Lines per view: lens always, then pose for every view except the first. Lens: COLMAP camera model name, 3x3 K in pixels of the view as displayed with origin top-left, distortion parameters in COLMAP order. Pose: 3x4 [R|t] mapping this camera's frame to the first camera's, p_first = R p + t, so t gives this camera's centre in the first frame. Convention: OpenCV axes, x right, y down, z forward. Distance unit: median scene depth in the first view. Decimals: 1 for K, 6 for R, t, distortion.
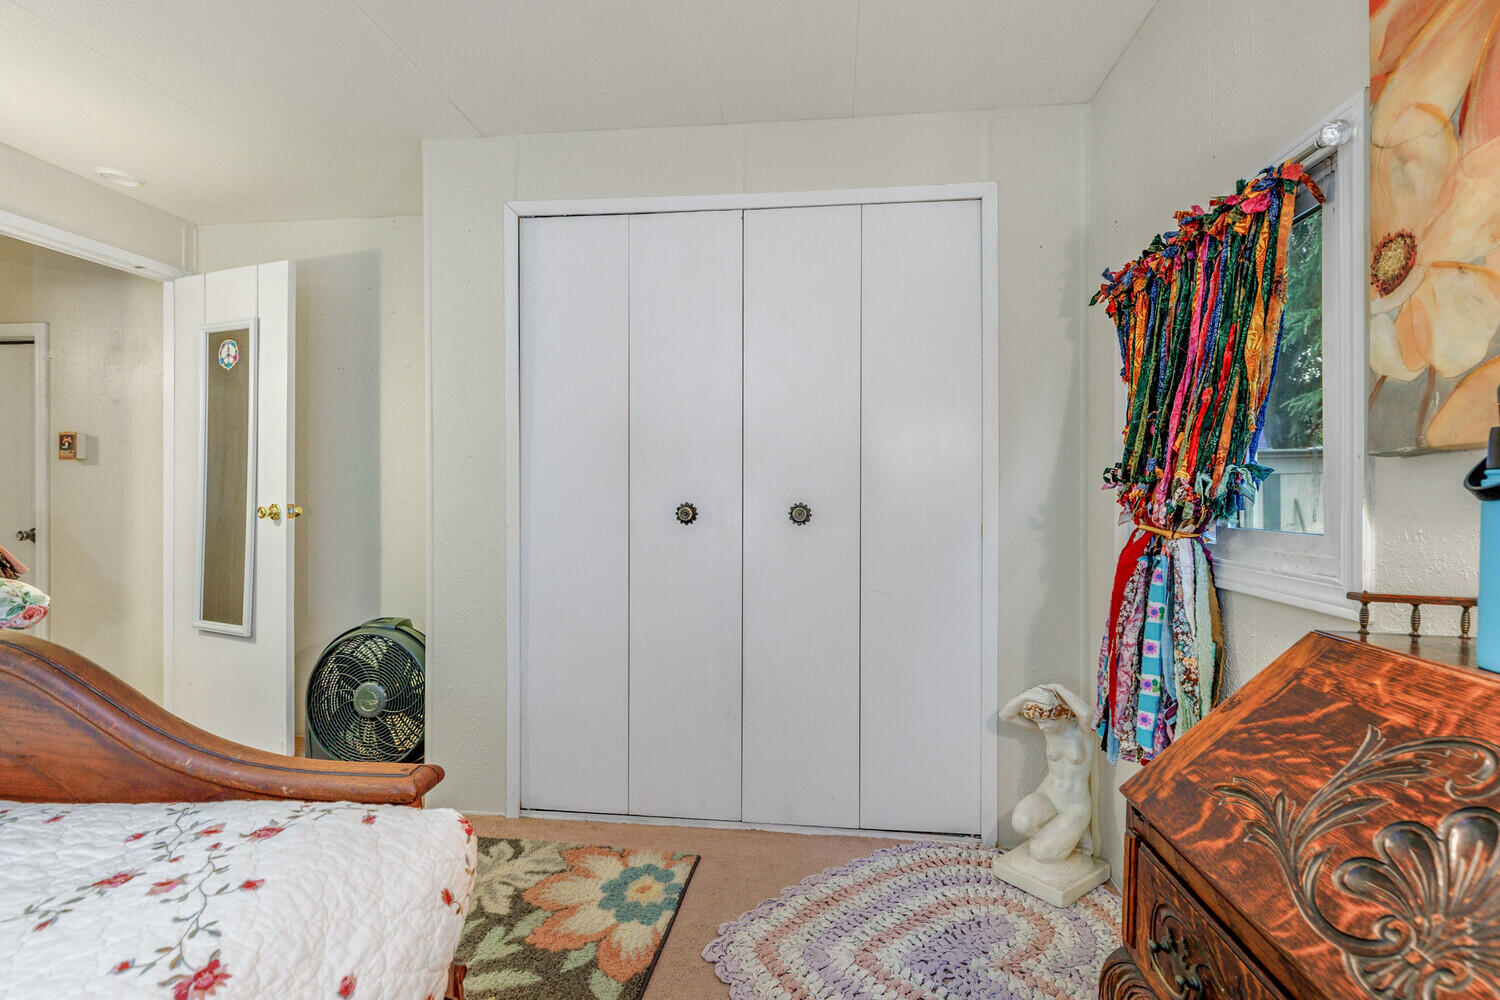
lens RADIAL K [[682.3, 0, 750.3], [0, 682.3, 499.7], [0, 0, 1]] dist [-0.001146, -0.000139]
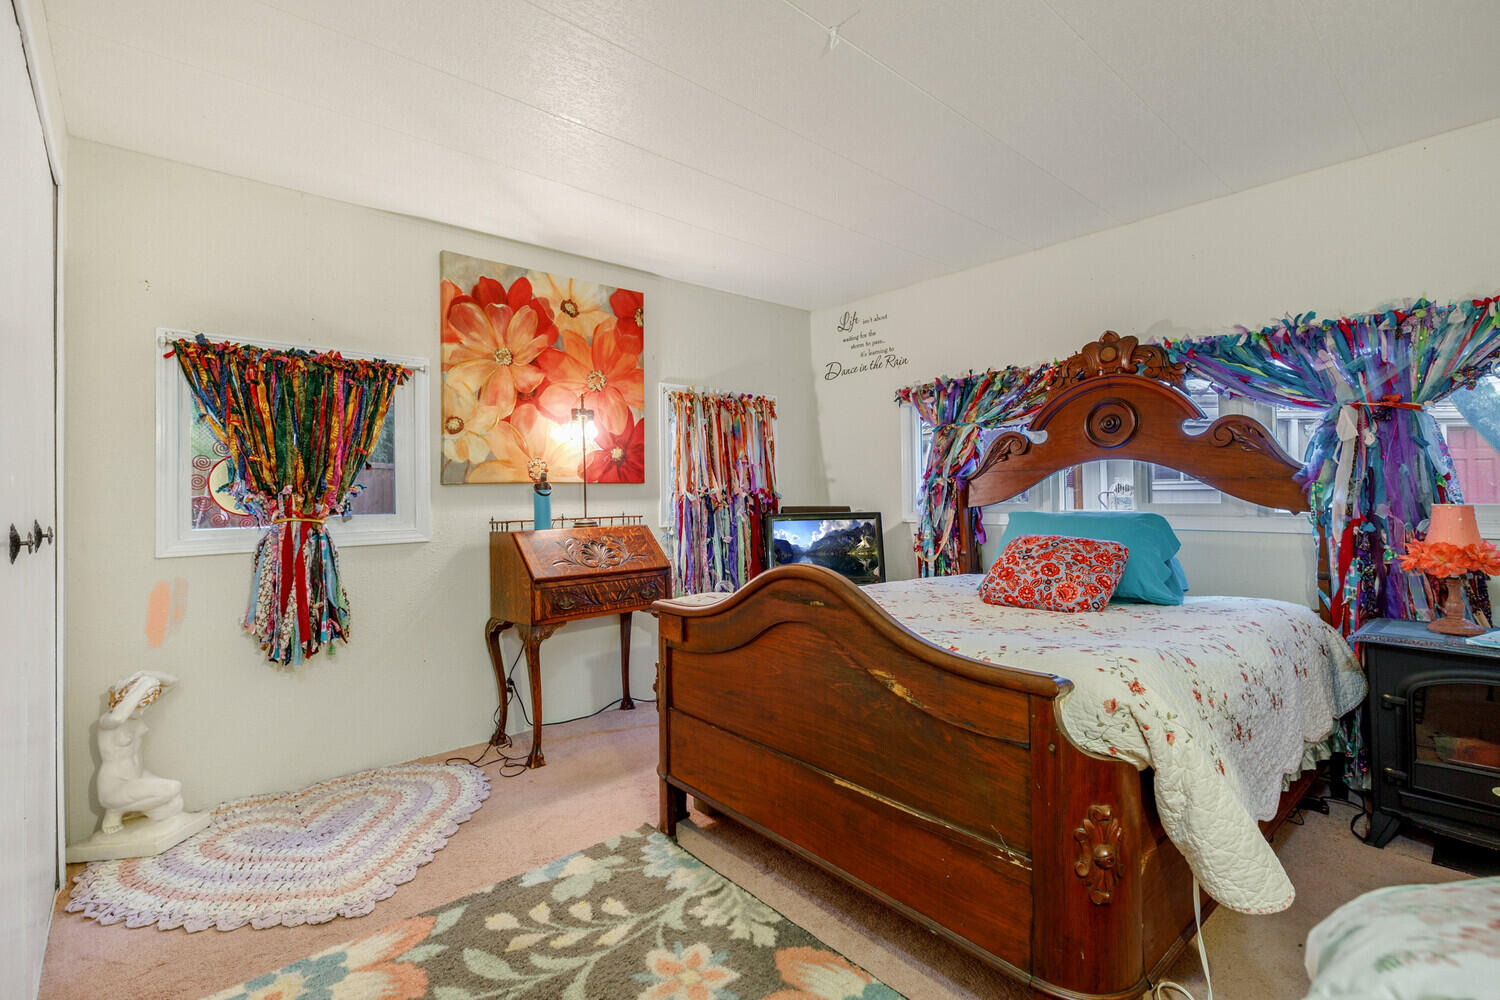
lens RADIAL K [[682.3, 0, 749.9], [0, 682.3, 490.4], [0, 0, 1]] dist [-0.001146, -0.000139]
pose [[-0.746462, 0.008894, 0.665368, -2.247540], [0.014434, 0.999892, 0.002829, -0.025713], [-0.665271, 0.011716, -0.746510, 2.467816]]
